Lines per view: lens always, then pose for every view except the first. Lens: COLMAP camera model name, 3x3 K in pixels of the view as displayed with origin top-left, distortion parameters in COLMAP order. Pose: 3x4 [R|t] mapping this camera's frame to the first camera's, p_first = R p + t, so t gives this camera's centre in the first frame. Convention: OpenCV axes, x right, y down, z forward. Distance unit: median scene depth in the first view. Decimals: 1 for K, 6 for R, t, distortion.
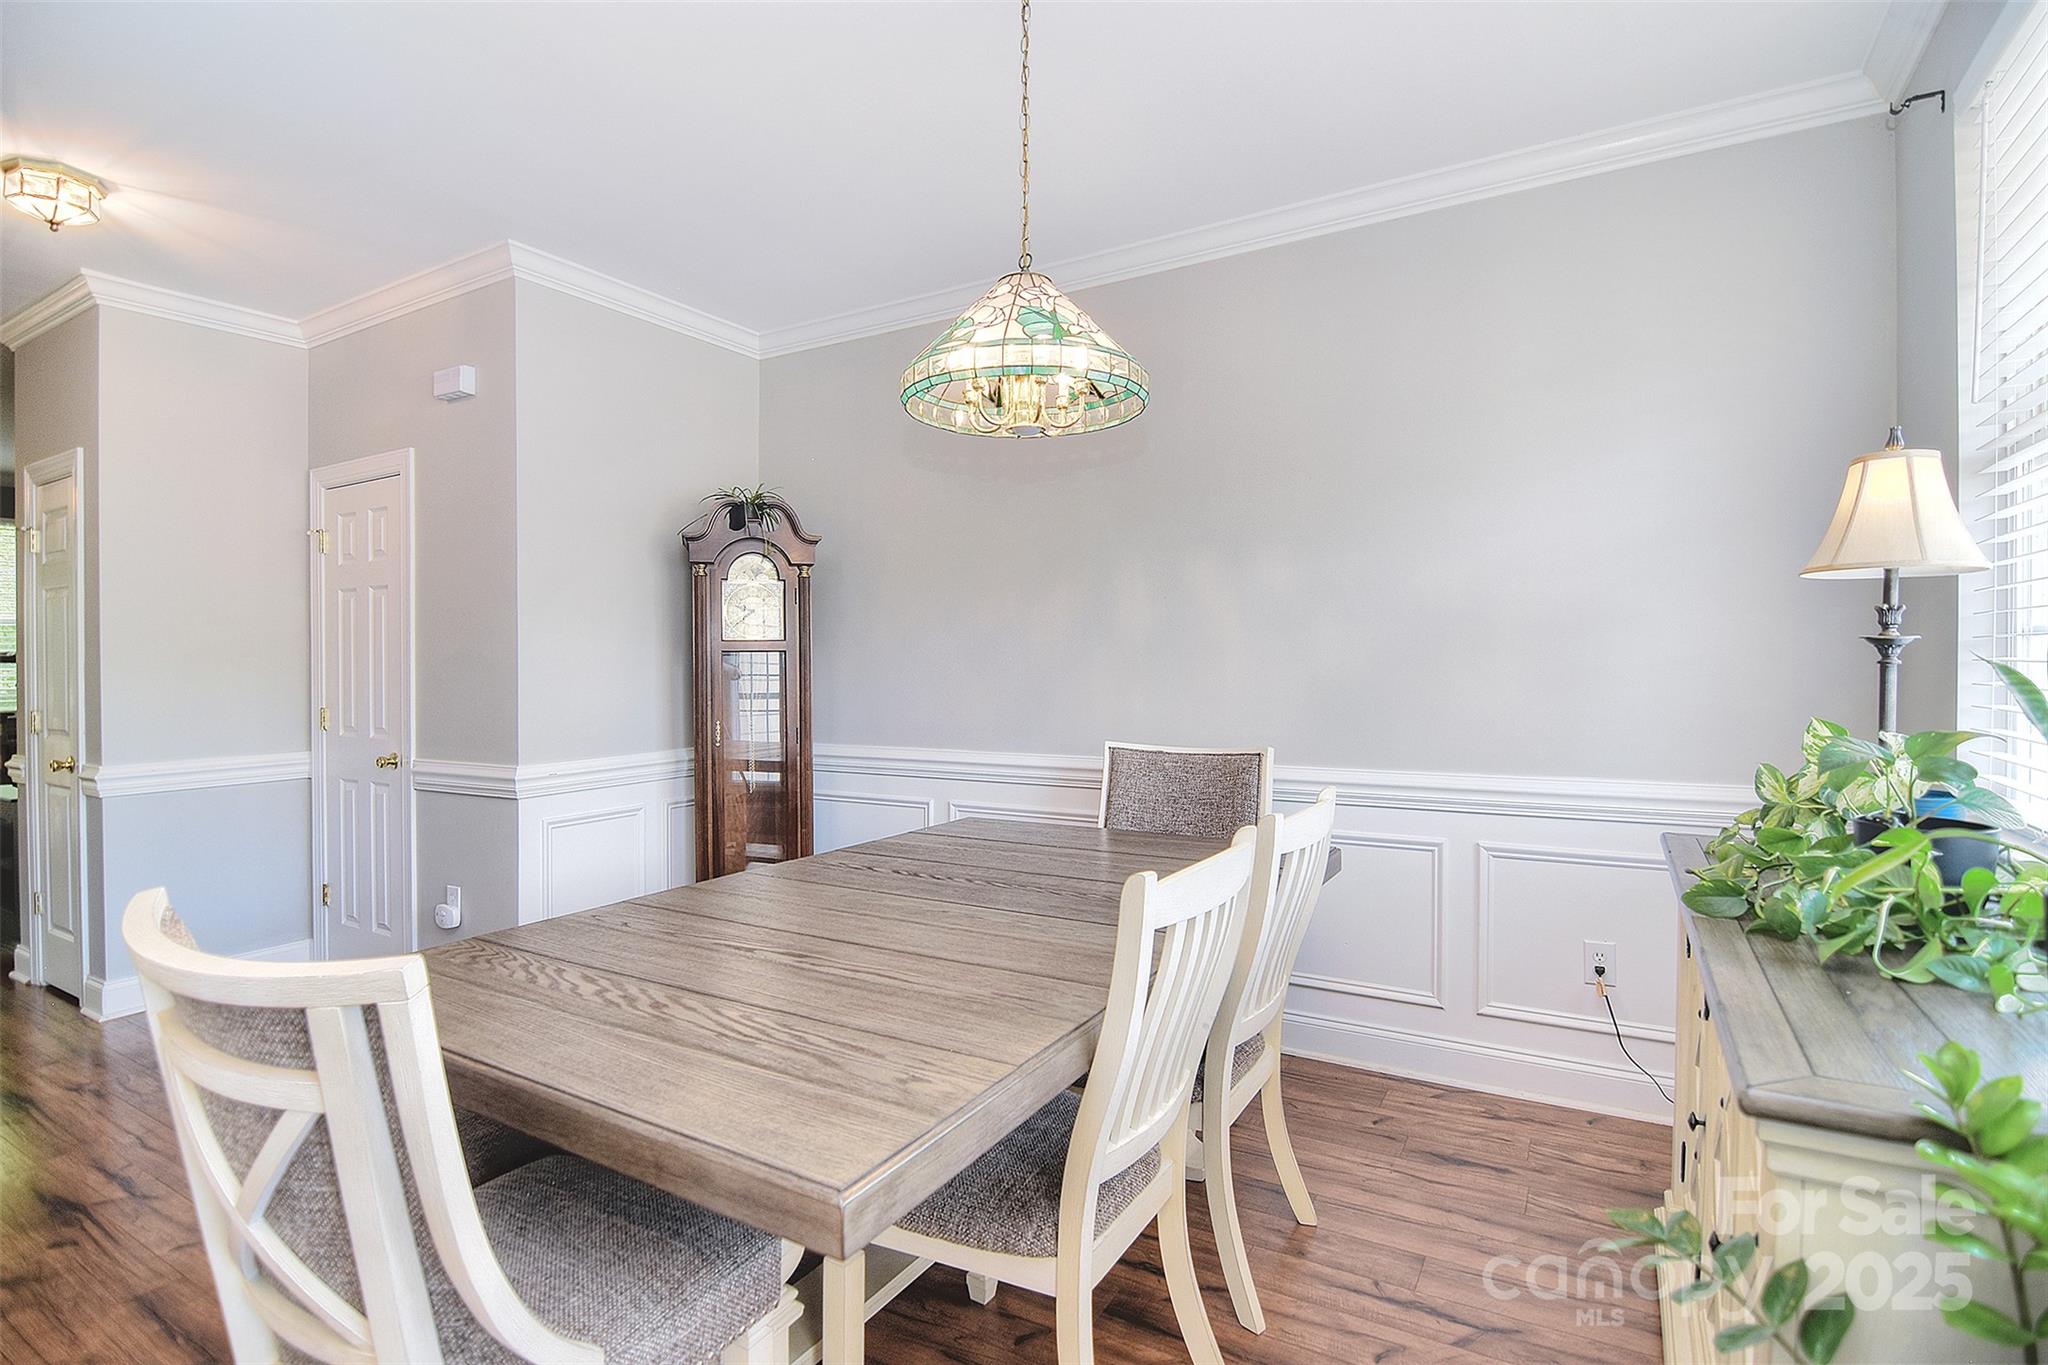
lens RADIAL K [[996.6, 0, 1024.9], [0, 996.6, 682.6], [0, 0, 1]] dist [-0.000265, -0.005525]
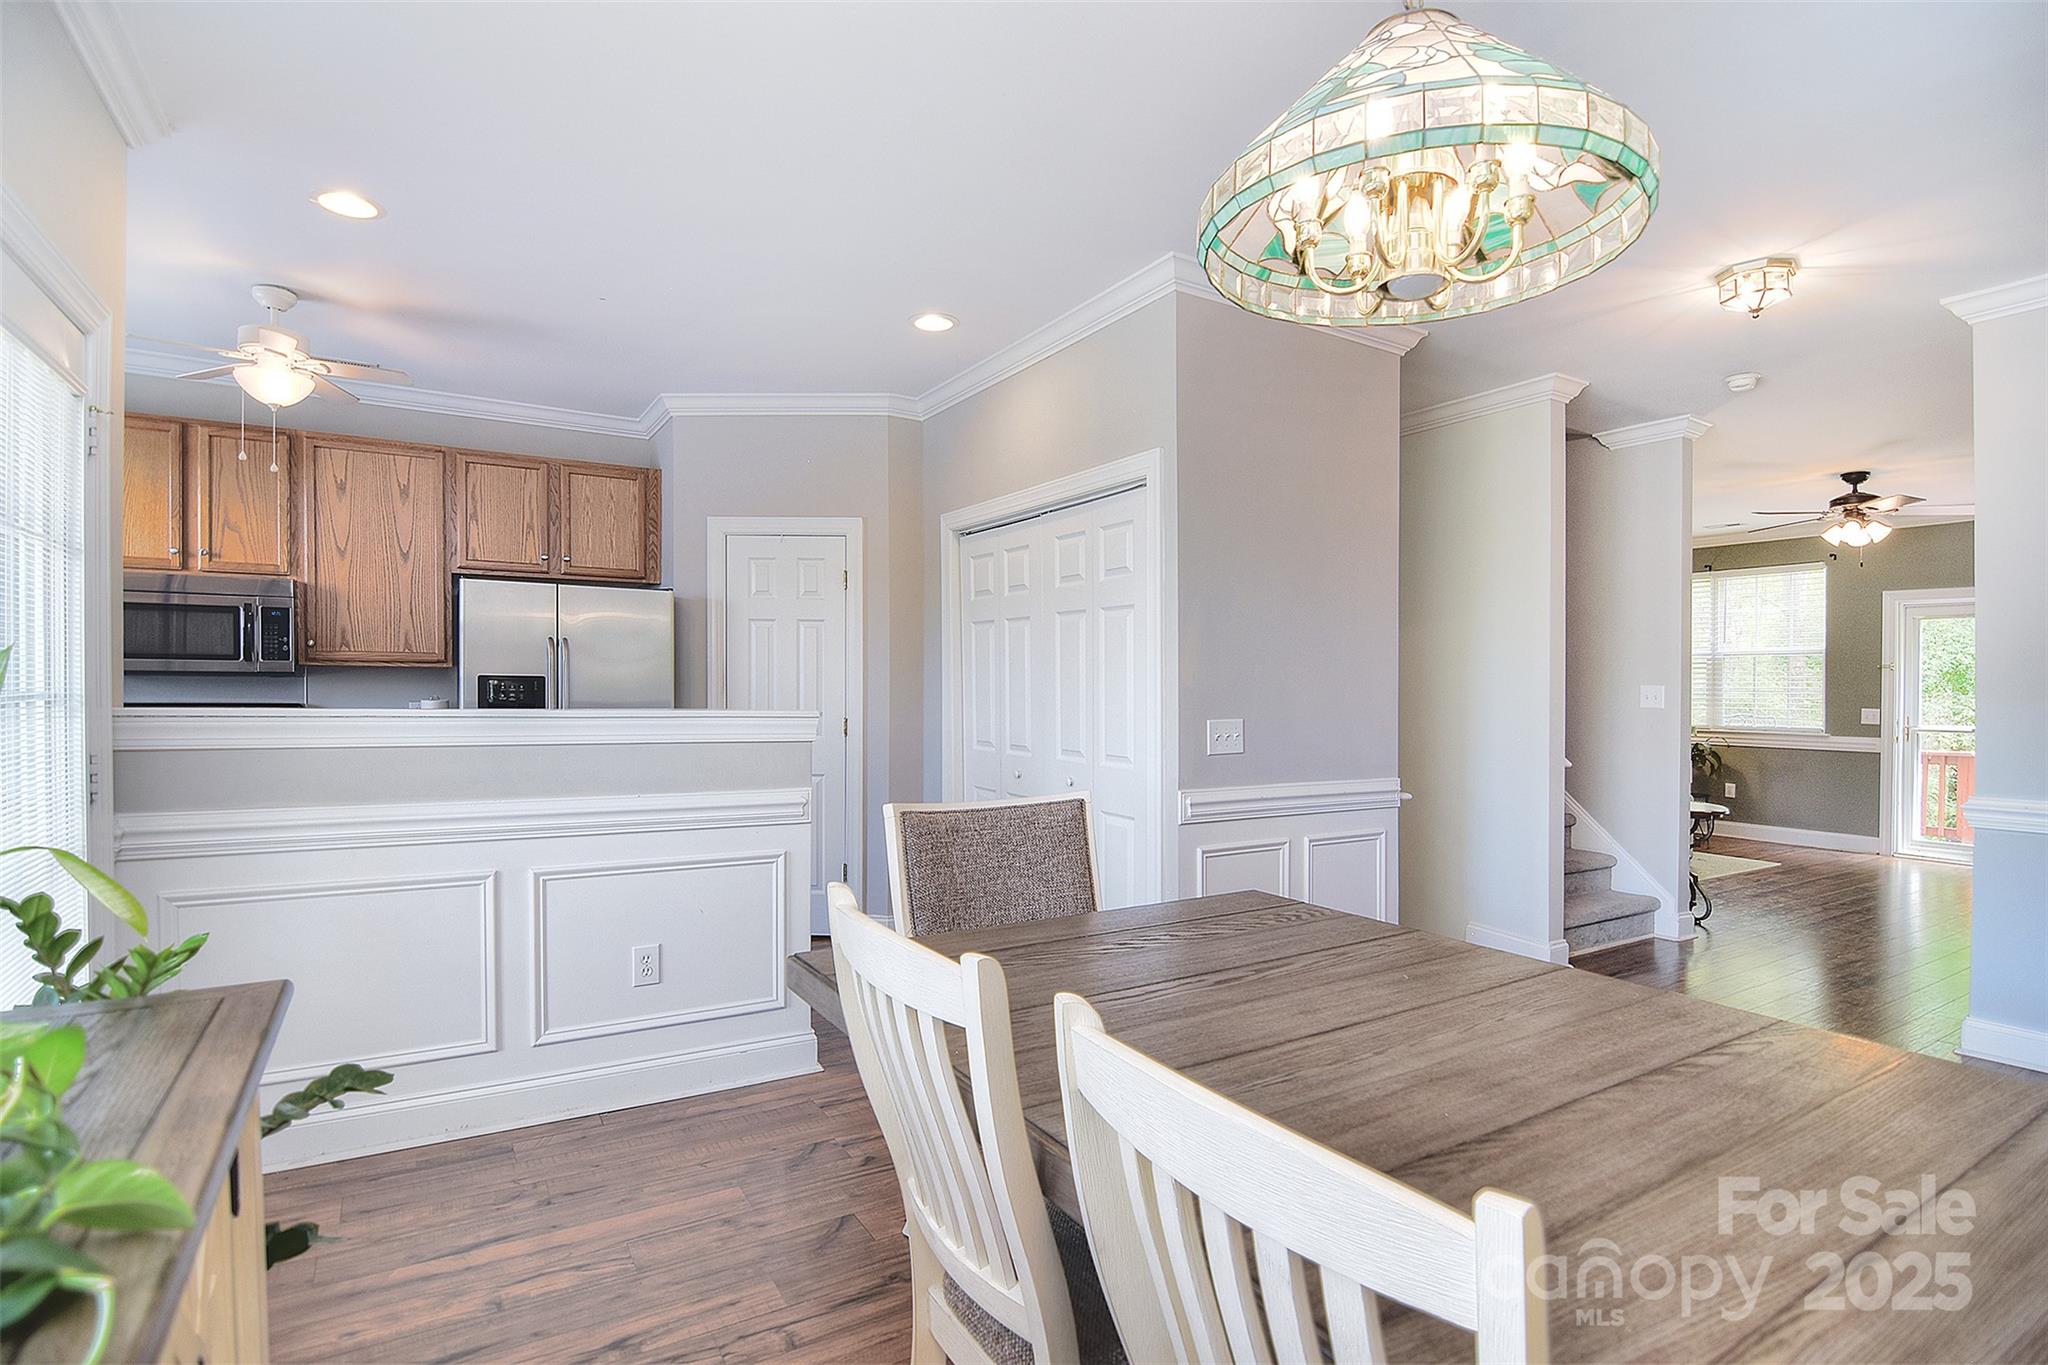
lens RADIAL K [[996.6, 0, 1029.5], [0, 996.6, 696.1], [0, 0, 1]] dist [-0.000265, -0.005525]
pose [[-0.470367, 0.006983, -0.882443, 0.697945], [-0.024885, 0.999466, 0.021173, -0.024020], [0.882120, 0.031919, -0.469942, 1.224128]]
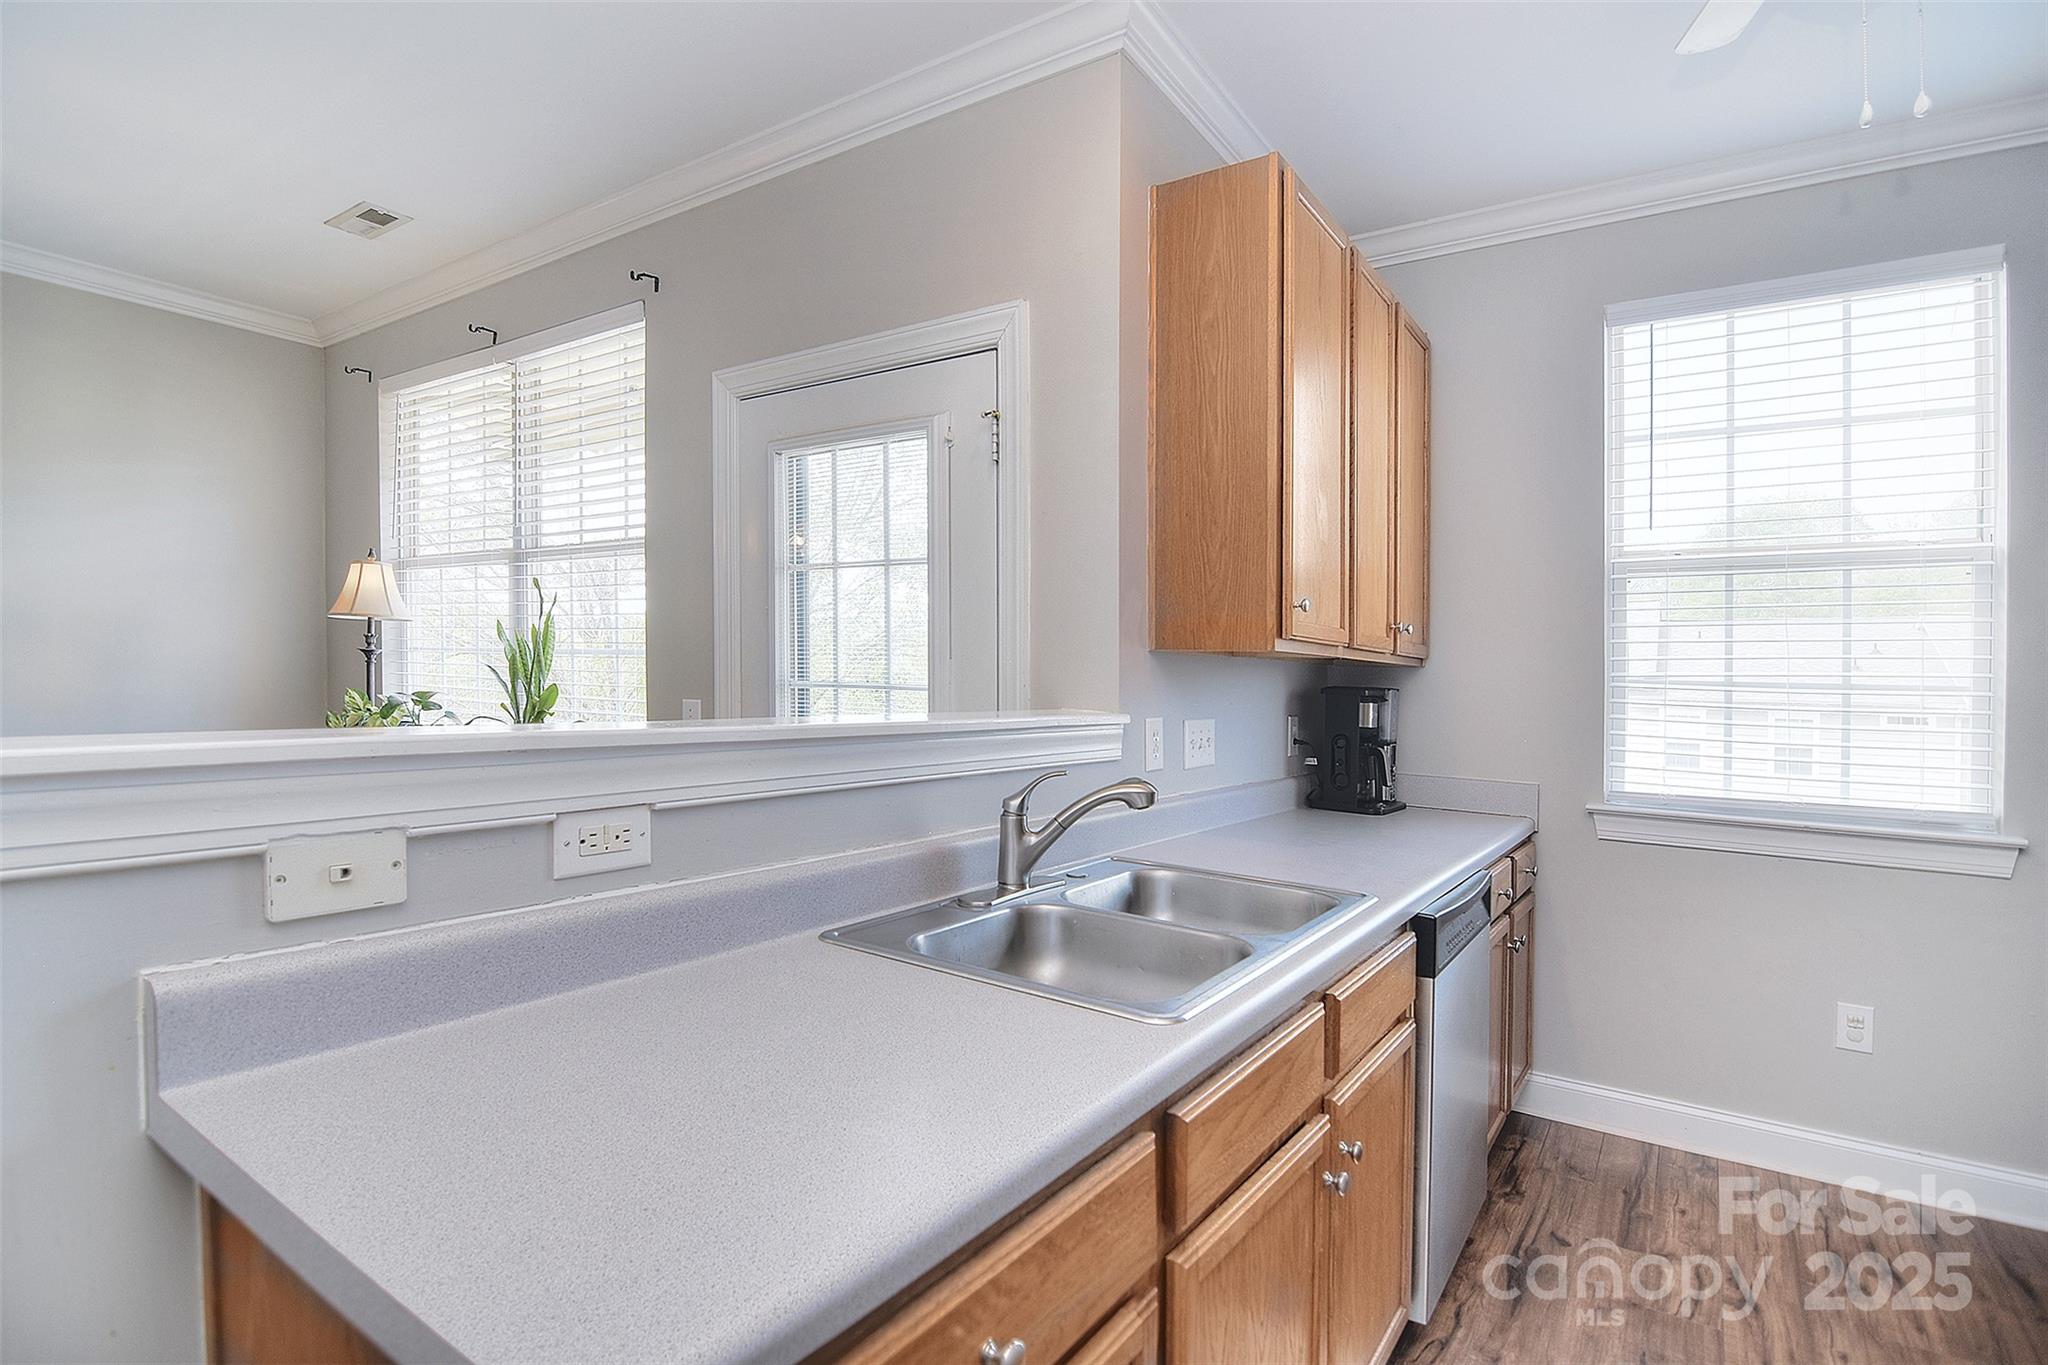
lens RADIAL K [[996.6, 0, 1030.0], [0, 996.6, 704.6], [0, 0, 1]] dist [-0.000265, -0.005525]
pose [[0.057839, -0.021853, 0.998087, -1.144730], [-0.005641, 0.999737, 0.022216, 0.015884], [-0.998310, -0.006915, 0.057700, -0.503779]]
